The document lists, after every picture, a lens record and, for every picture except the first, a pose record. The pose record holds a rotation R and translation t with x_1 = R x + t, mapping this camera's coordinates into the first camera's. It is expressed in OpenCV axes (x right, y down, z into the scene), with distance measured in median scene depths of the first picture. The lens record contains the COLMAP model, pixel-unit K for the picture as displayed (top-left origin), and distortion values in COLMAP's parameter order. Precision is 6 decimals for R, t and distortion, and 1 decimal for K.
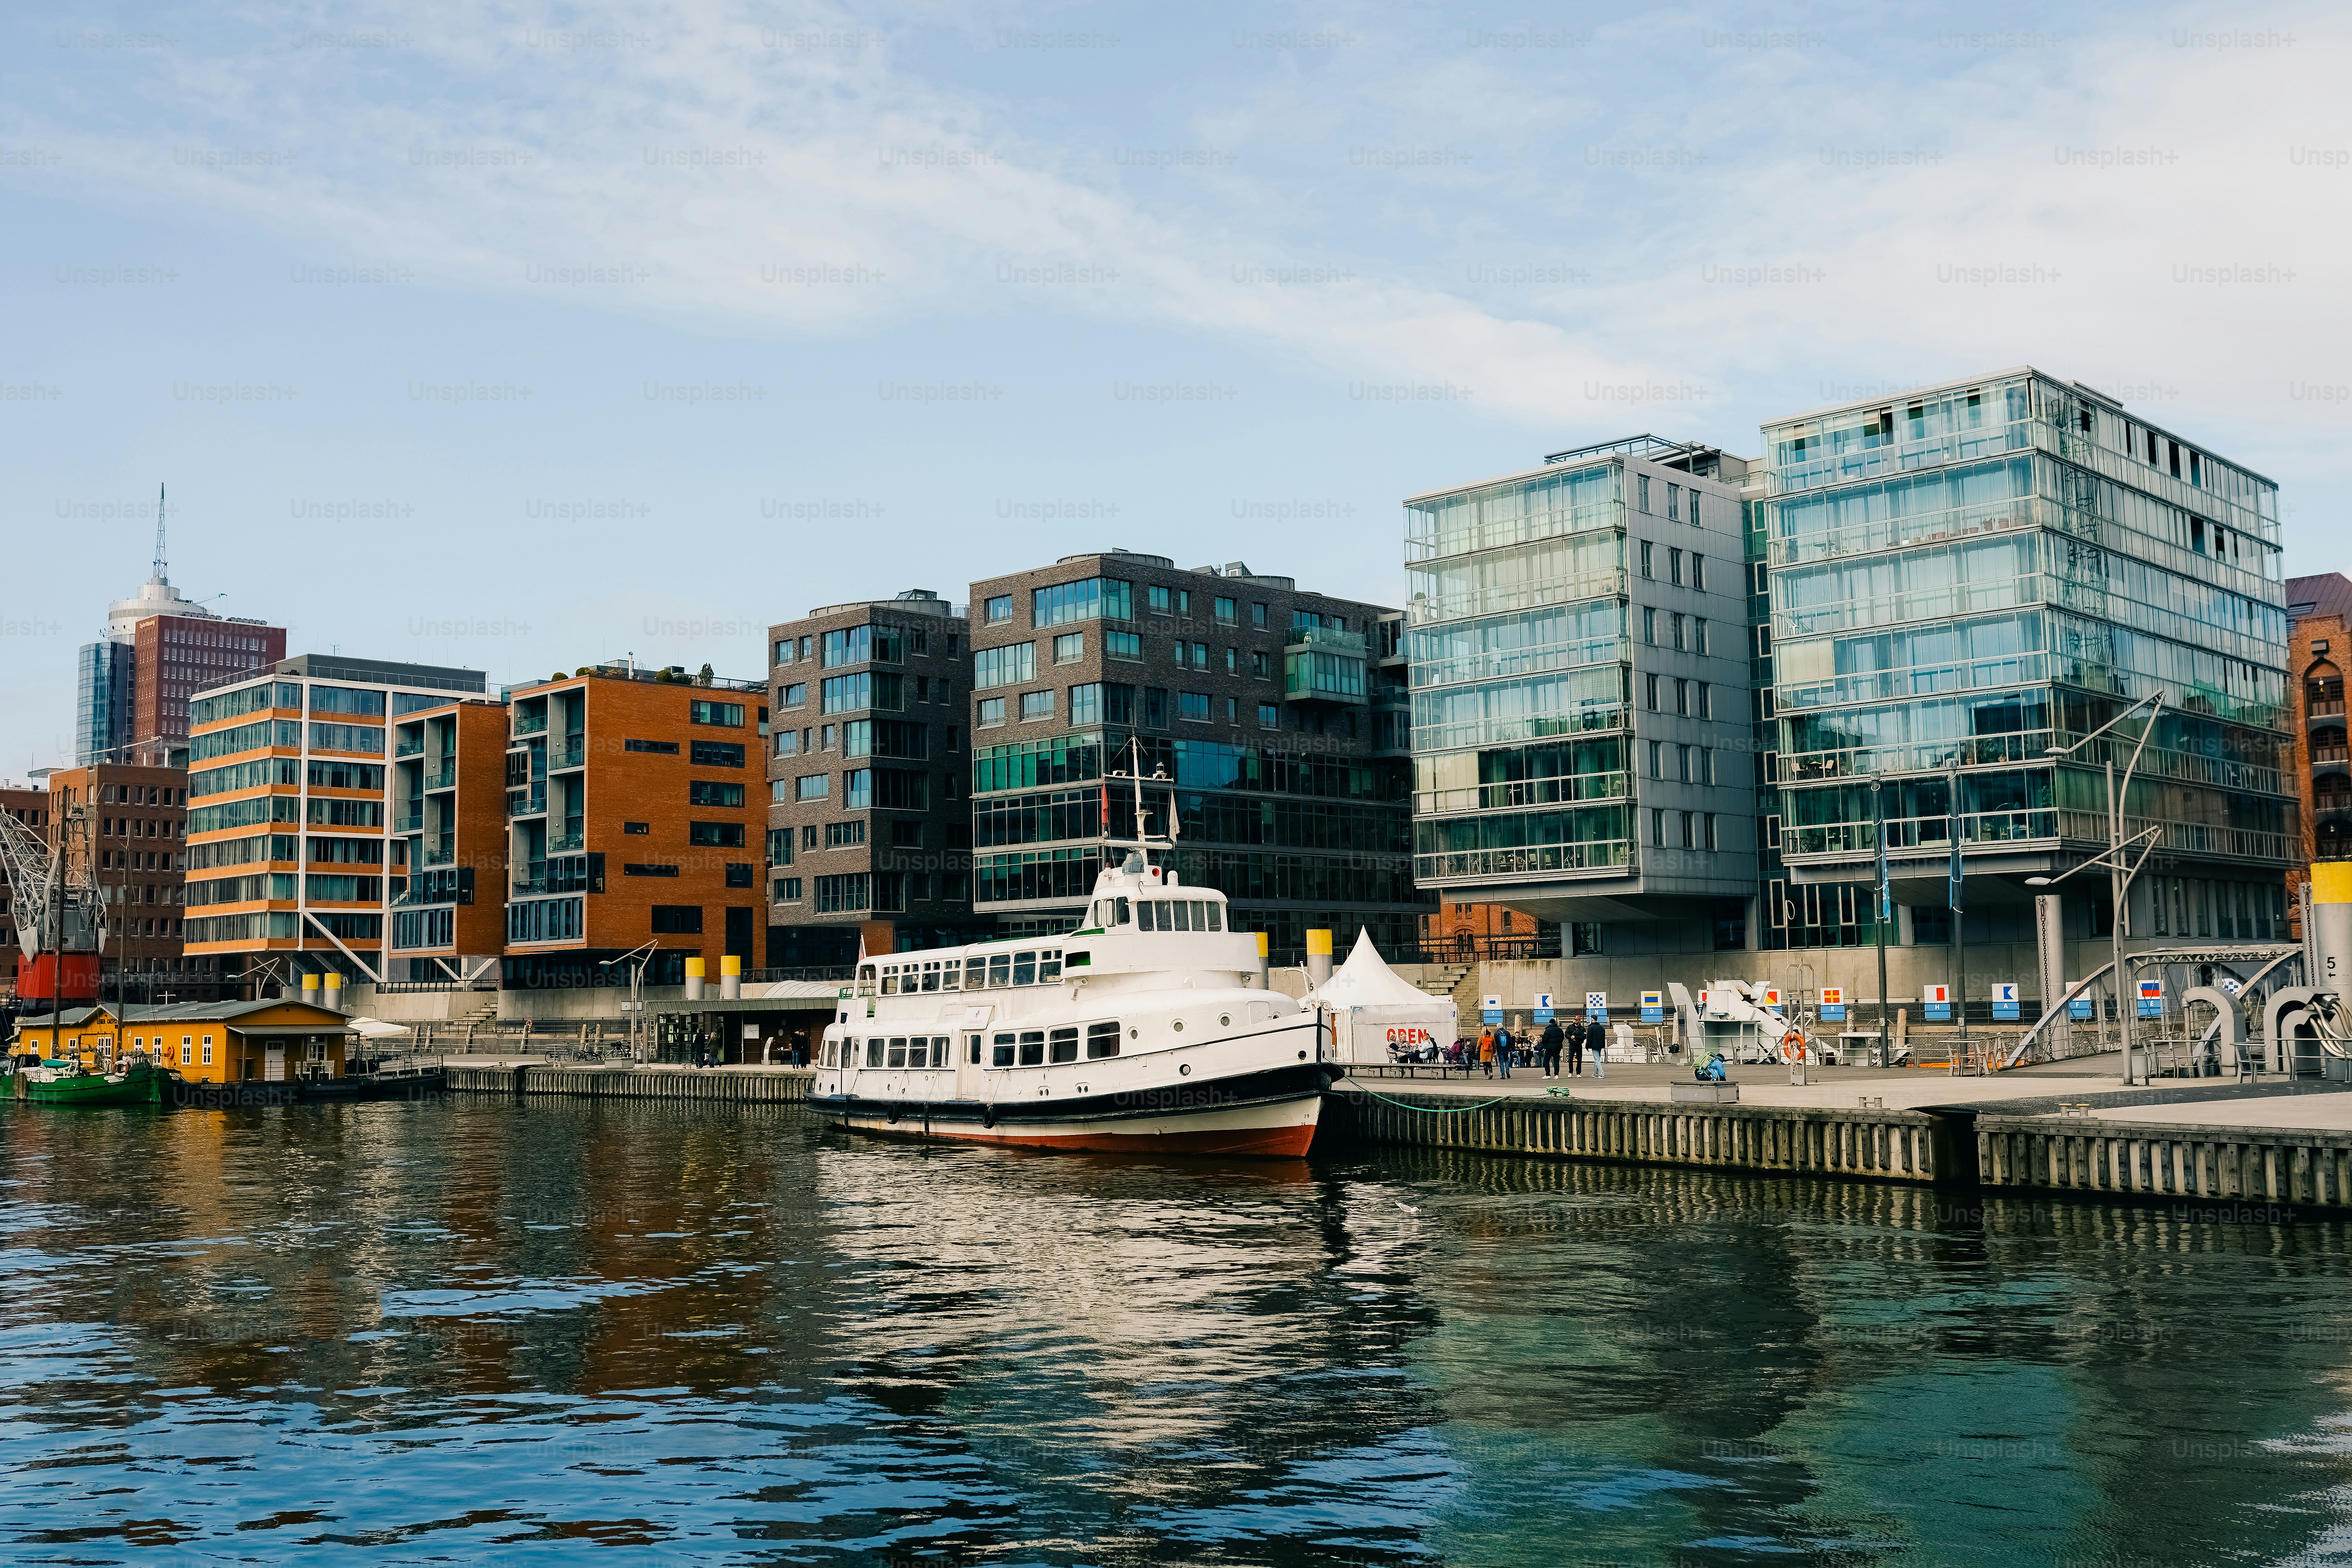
lens RADIAL K [[2280.2, 0, 1068.5], [0, 2280.2, 790.0], [0, 0, 1]] dist [-0.011879, -0.020191]
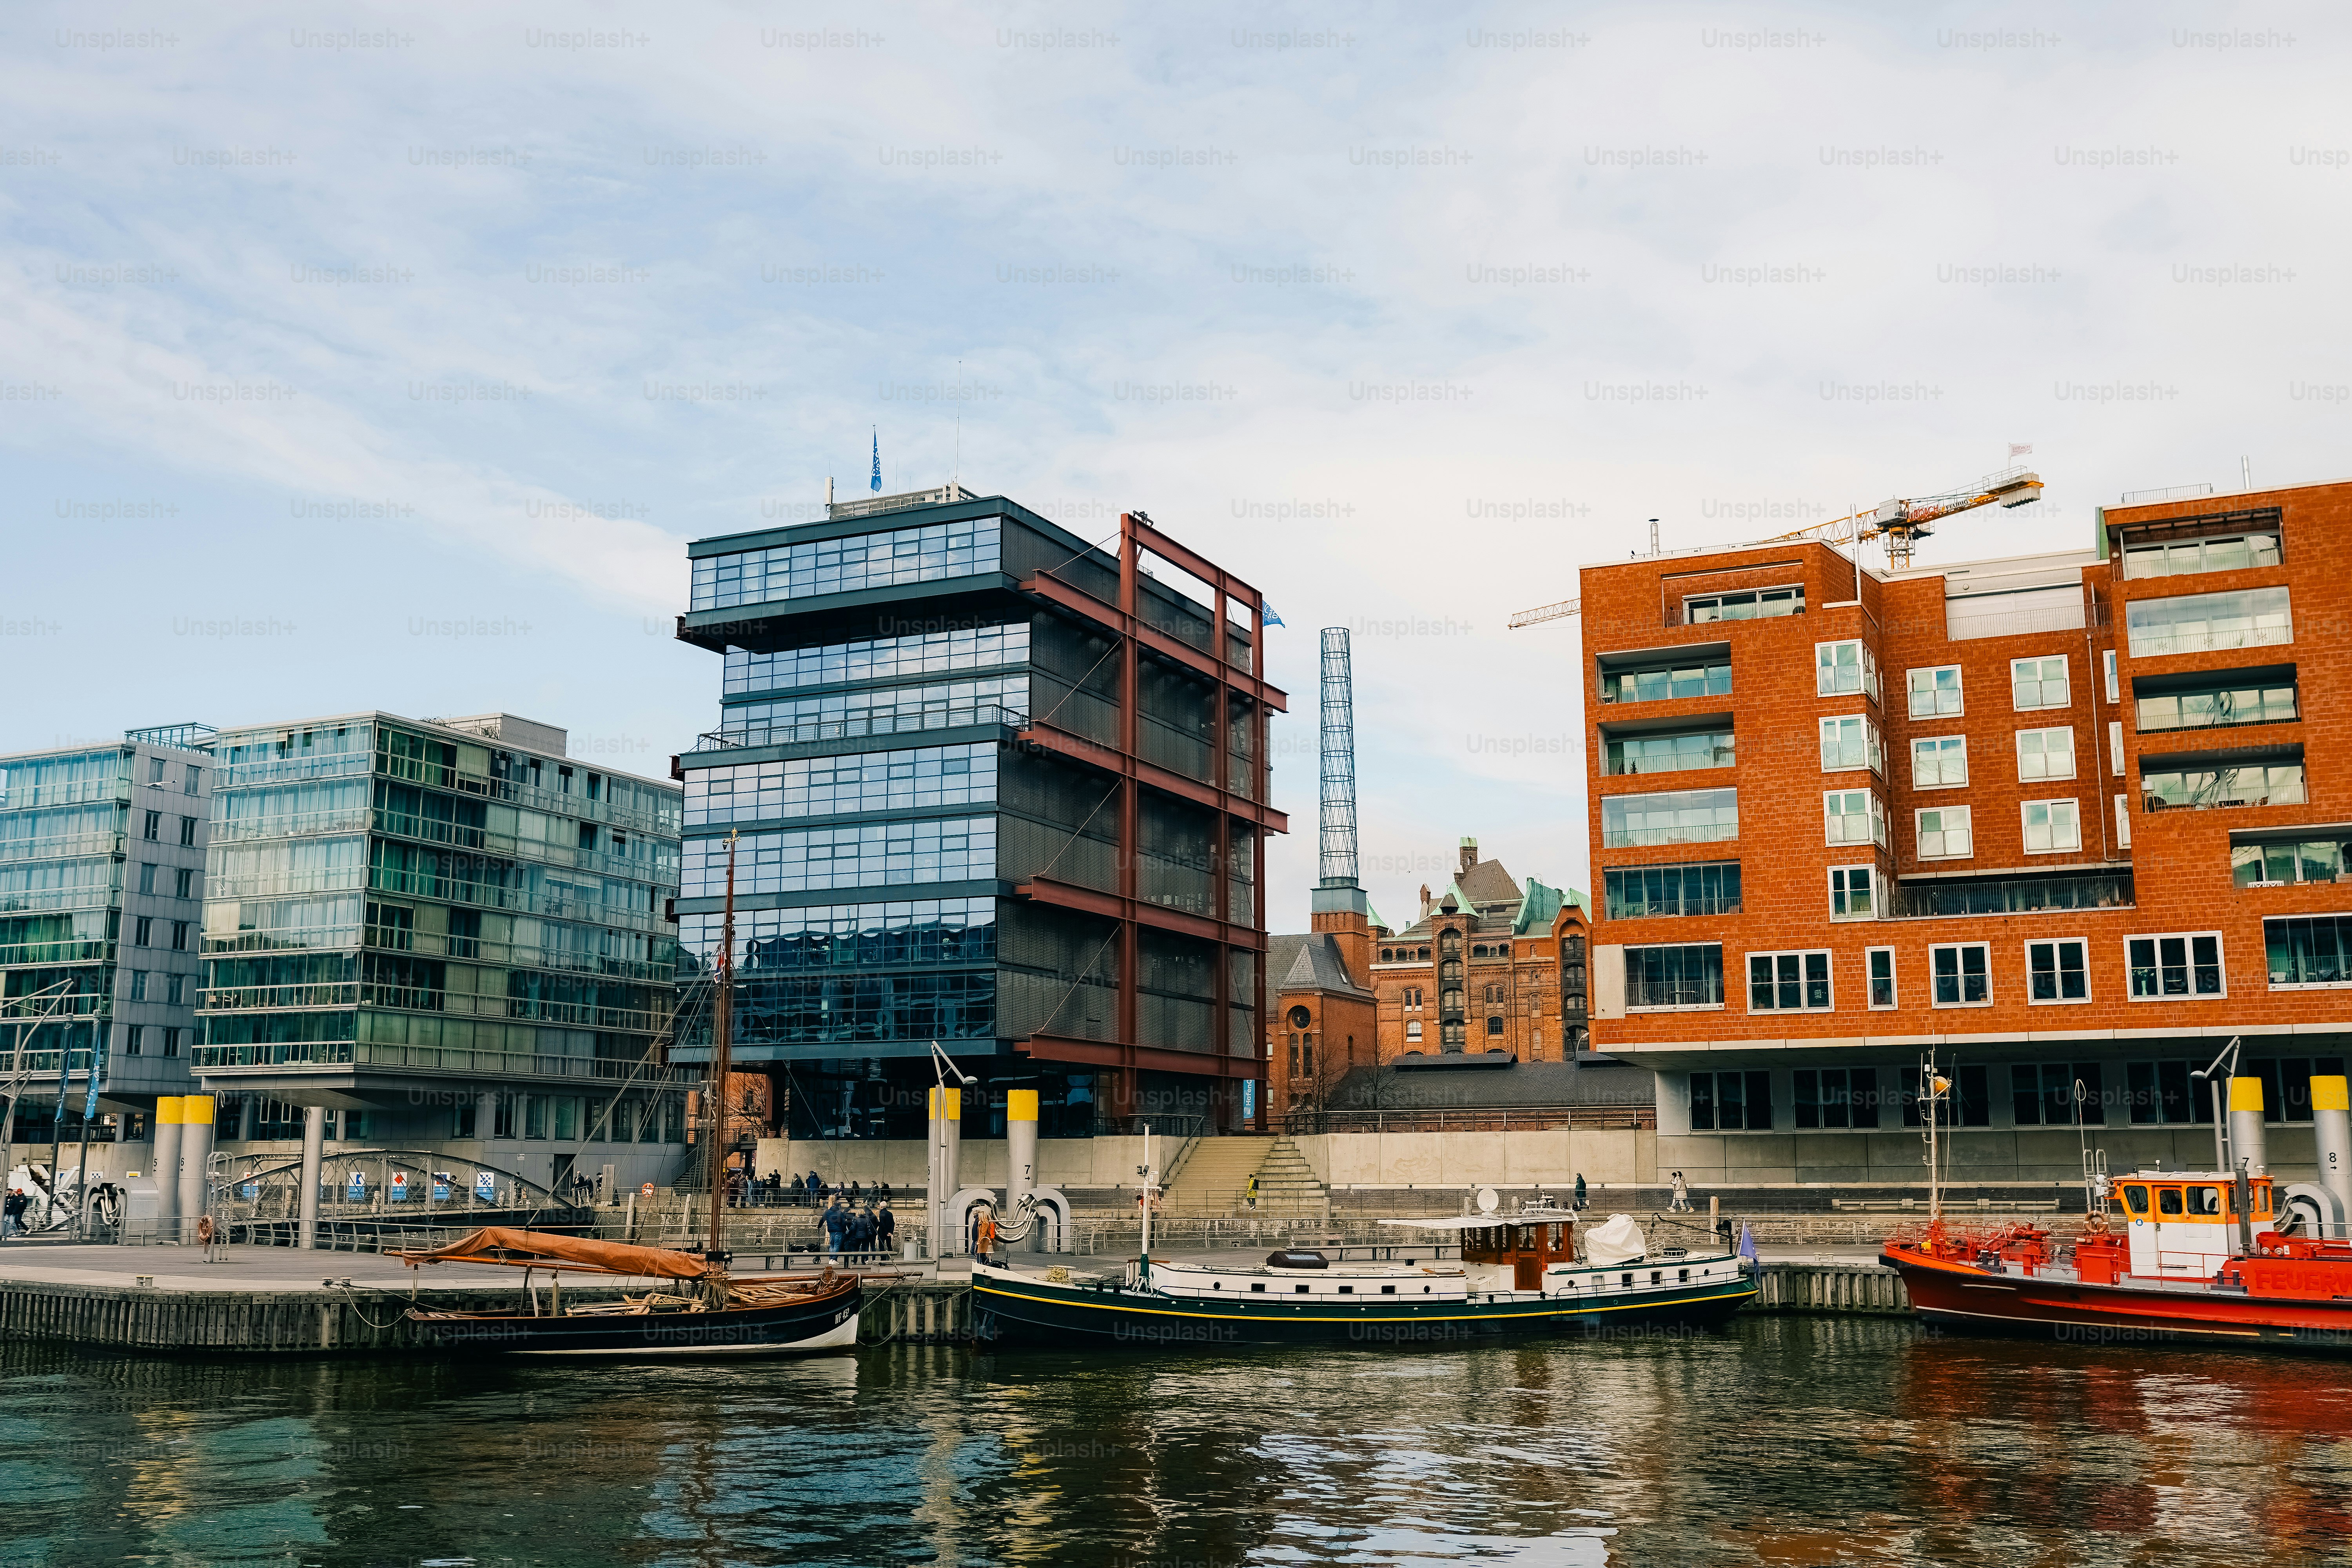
lens RADIAL K [[2280.2, 0, 1068.5], [0, 2280.2, 790.0], [0, 0, 1]] dist [-0.011879, -0.020191]
pose [[0.945721, 0.071953, 0.316914, 0.335833], [-0.047515, 0.995316, -0.084189, -0.039510], [-0.321488, 0.064561, 0.944710, -0.356802]]
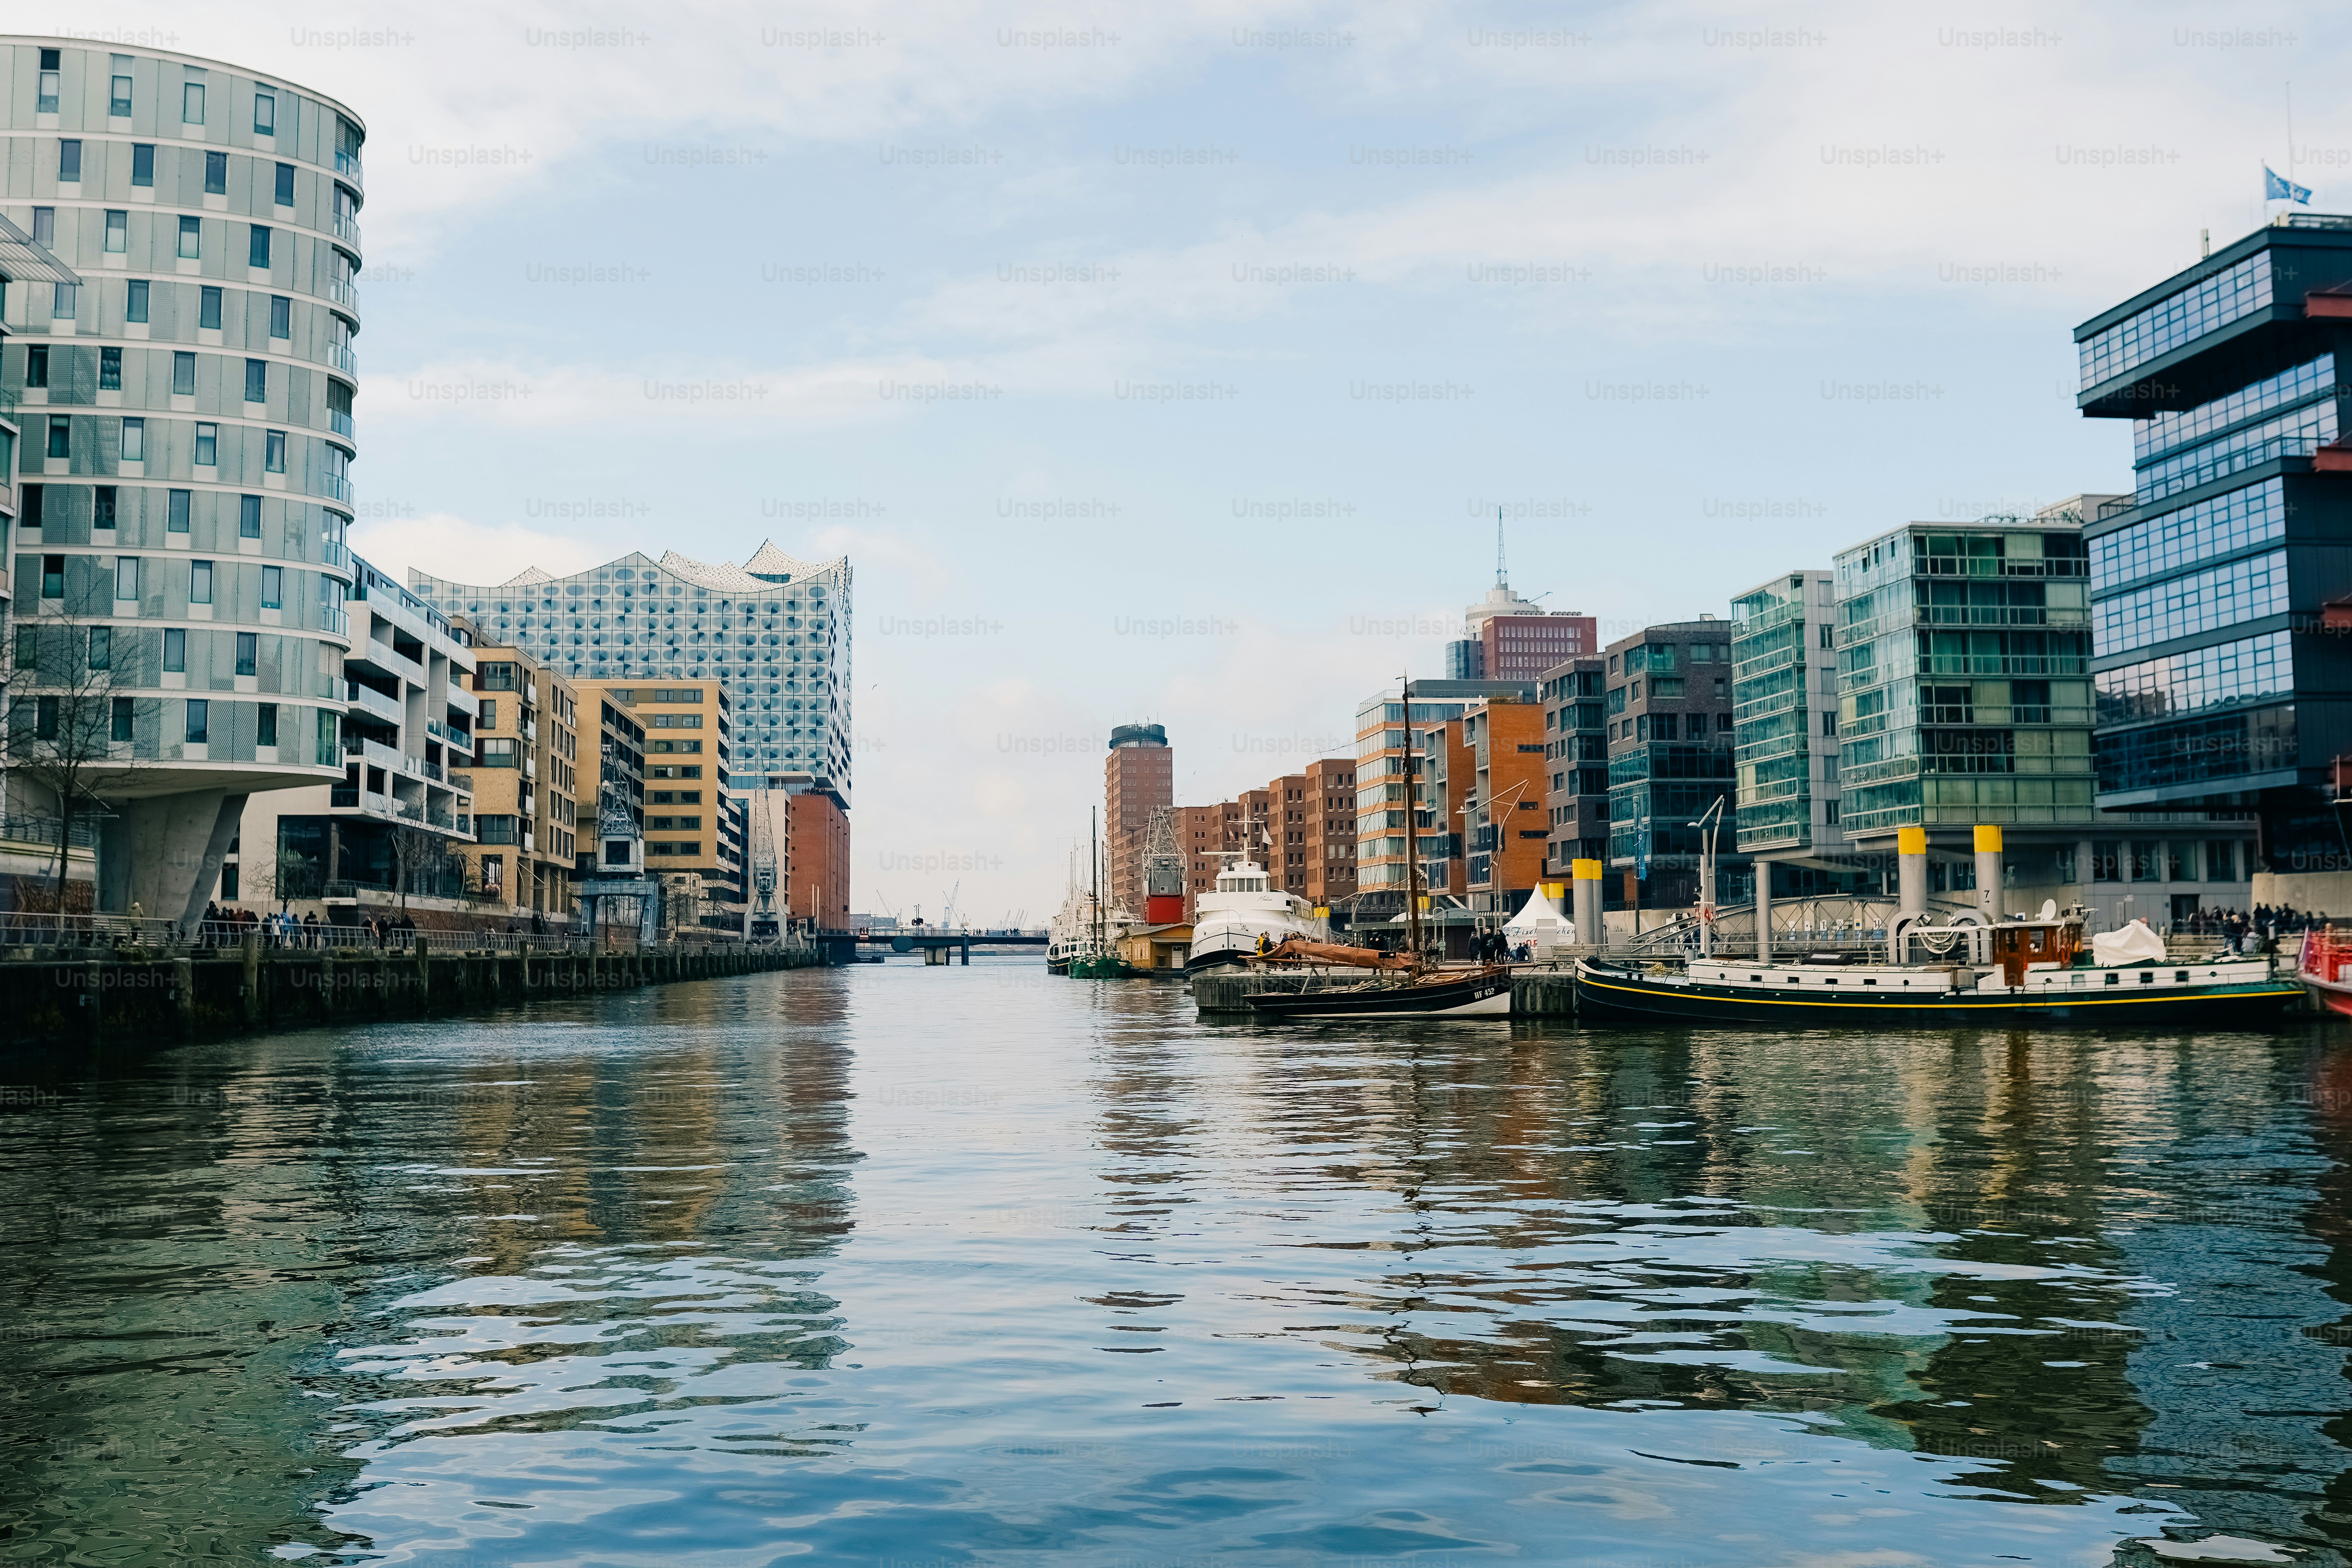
lens RADIAL K [[2280.3, 0, 1068.5], [0, 2280.3, 790.0], [0, 0, 1]] dist [-0.011879, -0.020191]
pose [[0.780933, -0.034574, -0.623658, 0.810028], [0.054884, 0.998403, 0.013375, -0.047377], [0.622199, -0.044674, 0.781583, -0.518412]]
